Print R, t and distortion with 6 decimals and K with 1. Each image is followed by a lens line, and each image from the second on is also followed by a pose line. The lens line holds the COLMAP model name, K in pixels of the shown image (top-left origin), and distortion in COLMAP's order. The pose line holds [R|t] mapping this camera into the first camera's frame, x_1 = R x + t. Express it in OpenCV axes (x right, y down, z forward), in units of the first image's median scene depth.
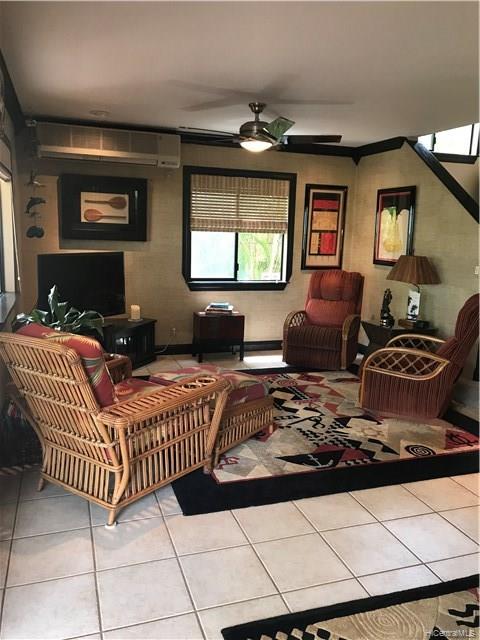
lens RADIAL K [[527.2, 0, 240.0], [0, 527.2, 320.0], [0, 0, 1]] dist [-0.014963, 0.057012]
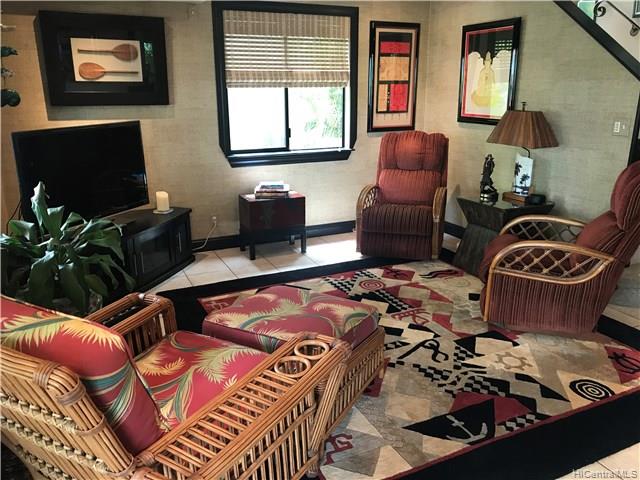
lens RADIAL K [[527.2, 0, 317.4], [0, 527.2, 236.9], [0, 0, 1]] dist [-0.014963, 0.057012]
pose [[0.993009, -0.064863, 0.098623, -0.059254], [0.053061, 0.991606, 0.117907, -0.043117], [-0.105443, -0.111849, 0.988115, 0.233879]]
